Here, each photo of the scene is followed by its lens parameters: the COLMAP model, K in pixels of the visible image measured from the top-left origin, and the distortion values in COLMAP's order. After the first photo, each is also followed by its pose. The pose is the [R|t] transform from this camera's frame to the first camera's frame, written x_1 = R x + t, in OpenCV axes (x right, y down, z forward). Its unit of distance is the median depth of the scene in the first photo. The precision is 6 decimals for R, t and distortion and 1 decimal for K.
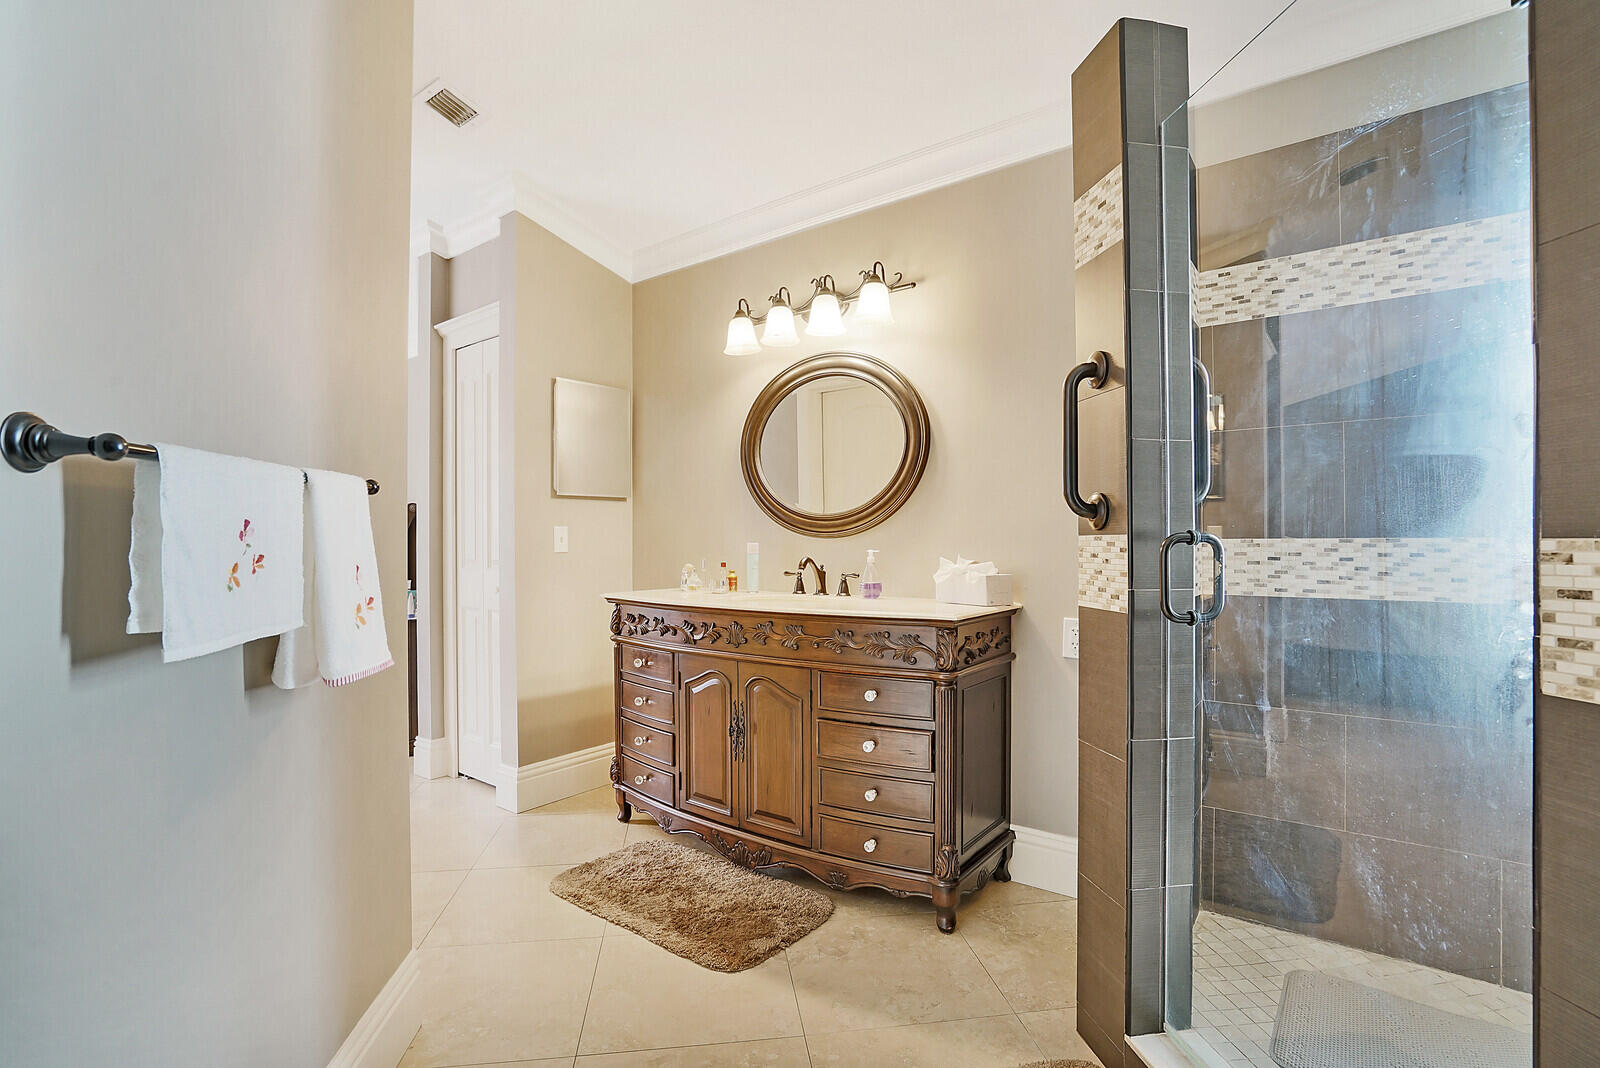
lens RADIAL K [[755.0, 0, 797.6], [0, 755.0, 536.2], [0, 0, 1]] dist [-0.062006, 0.025816]
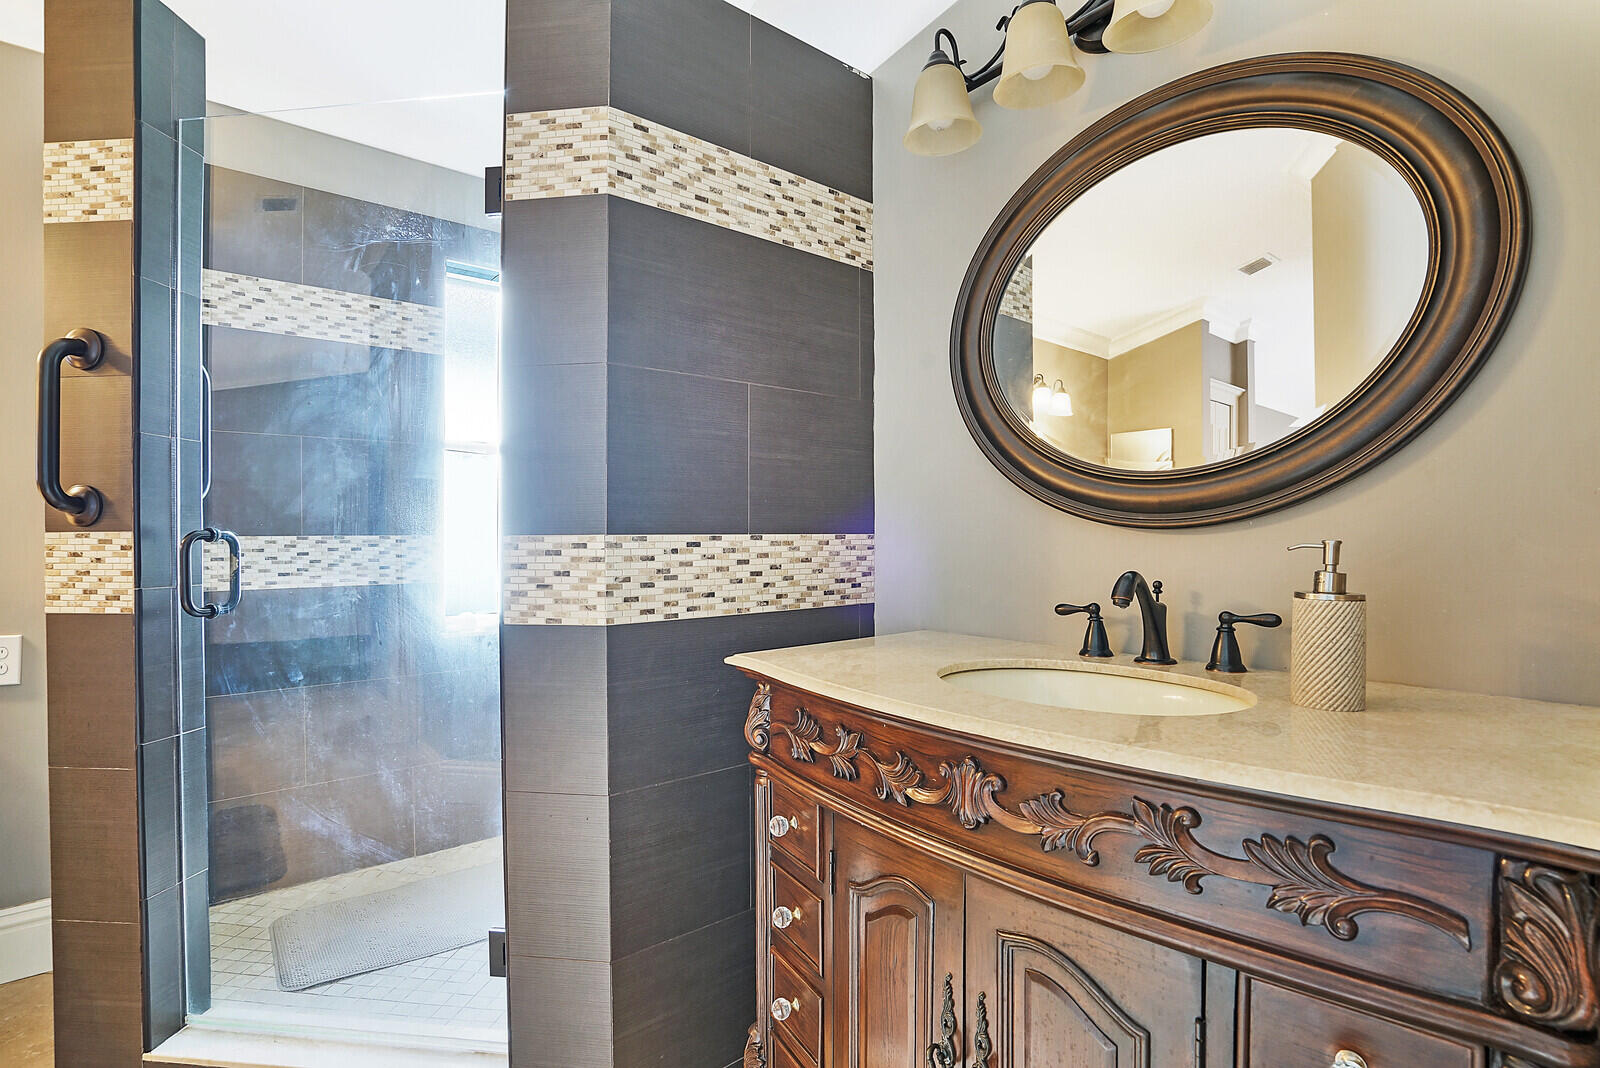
lens RADIAL K [[735.6, 0, 779.0], [0, 735.6, 534.9], [0, 0, 1]] dist [-0.002855, -0.000114]
pose [[0.252824, 0.002305, 0.967509, -0.249344], [-0.002765, 0.999995, -0.001660, 0.001456], [-0.967508, -0.002256, 0.252829, -0.038947]]
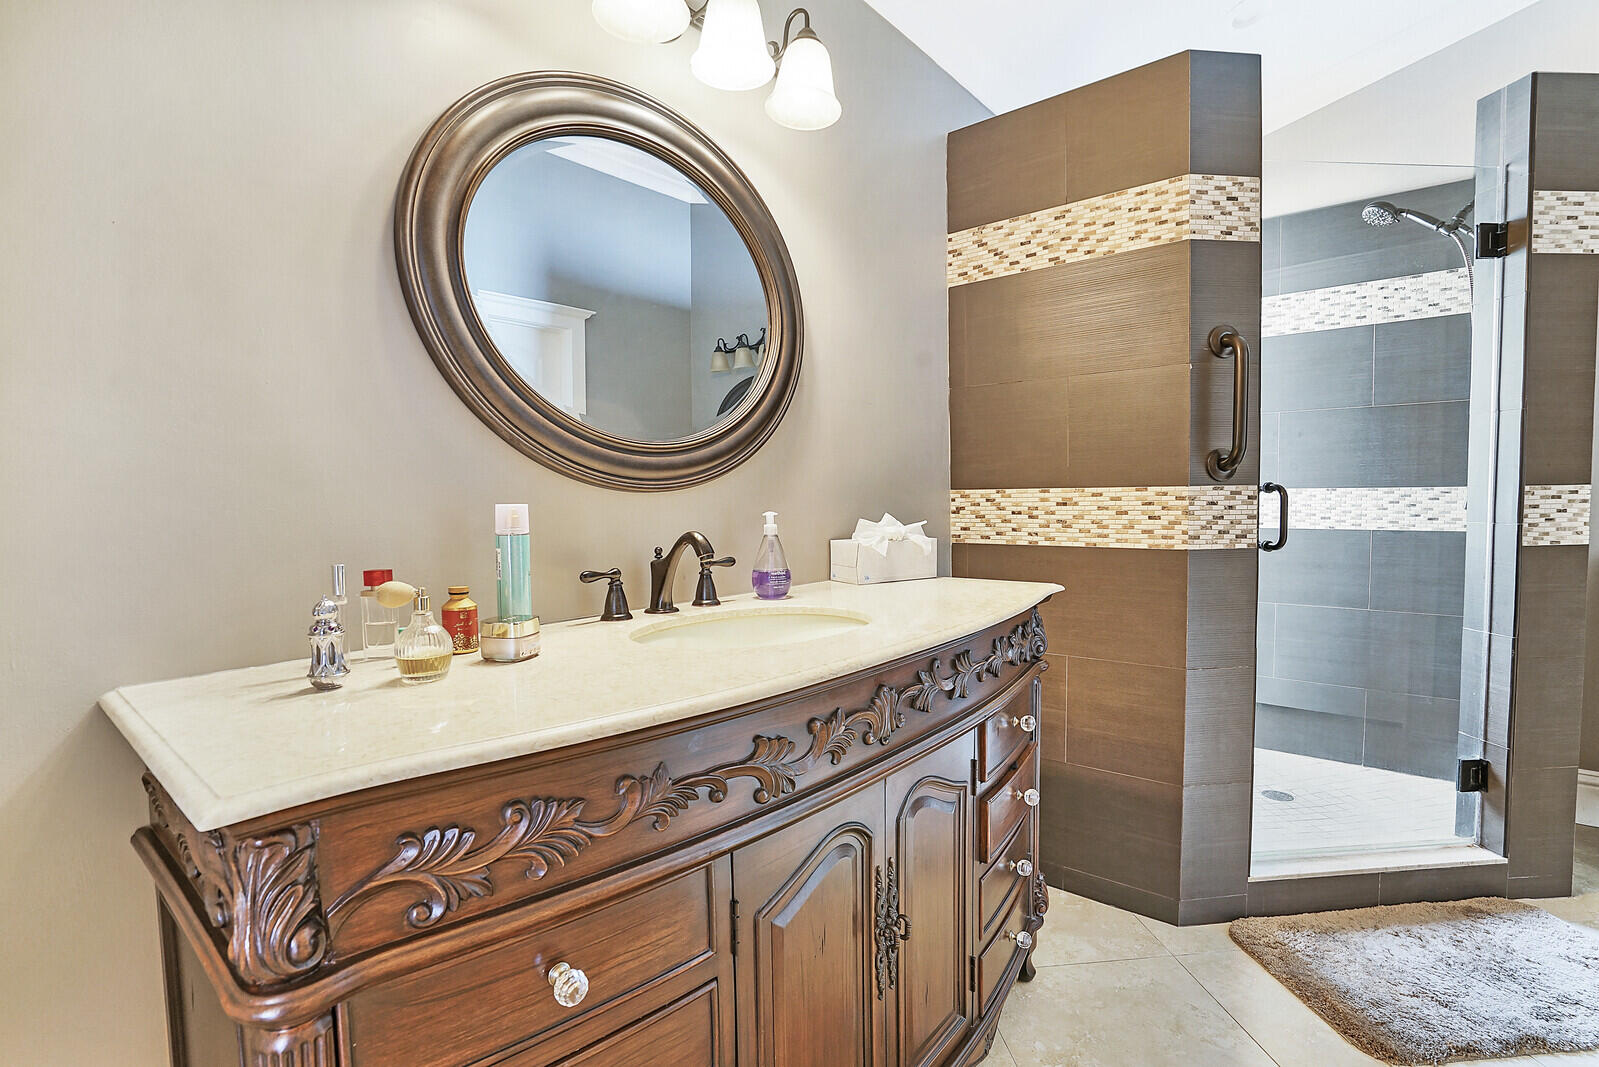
lens RADIAL K [[754.5, 0, 797.1], [0, 754.5, 535.7], [0, 0, 1]] dist [-0.062006, 0.025816]
pose [[0.050203, -0.053298, 0.997316, -0.797336], [0.009159, 0.998558, 0.052903, 0.009668], [-0.998697, 0.006478, 0.050619, 1.634281]]
